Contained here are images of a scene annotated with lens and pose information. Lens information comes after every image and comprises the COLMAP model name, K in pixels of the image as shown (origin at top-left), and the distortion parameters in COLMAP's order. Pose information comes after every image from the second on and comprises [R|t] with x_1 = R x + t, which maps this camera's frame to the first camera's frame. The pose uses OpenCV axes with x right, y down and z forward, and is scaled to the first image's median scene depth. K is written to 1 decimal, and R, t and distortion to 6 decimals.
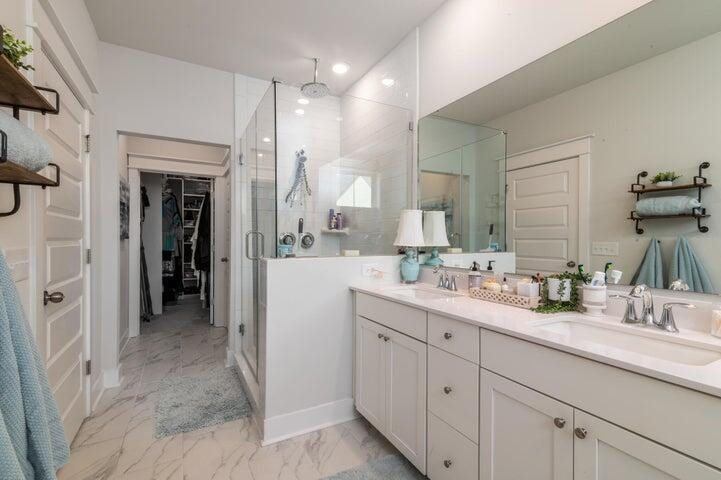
lens RADIAL K [[330.8, 0, 353.8], [0, 330.8, 240.2], [0, 0, 1]] dist [0.002289, 0.000262]
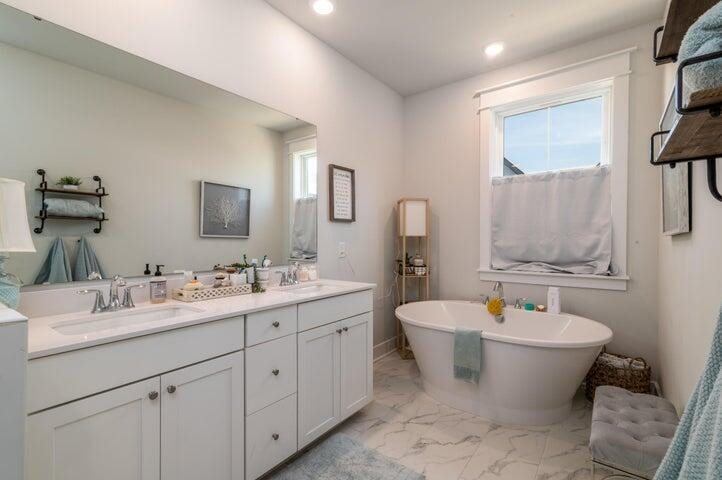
lens RADIAL K [[331.3, 0, 354.0], [0, 331.3, 239.0], [0, 0, 1]] dist [0.002289, 0.000262]
pose [[-0.423202, -0.001583, 0.906034, -0.459928], [0.001027, 0.999997, 0.002226, -0.003173], [-0.906035, 0.001872, -0.423199, 0.662749]]
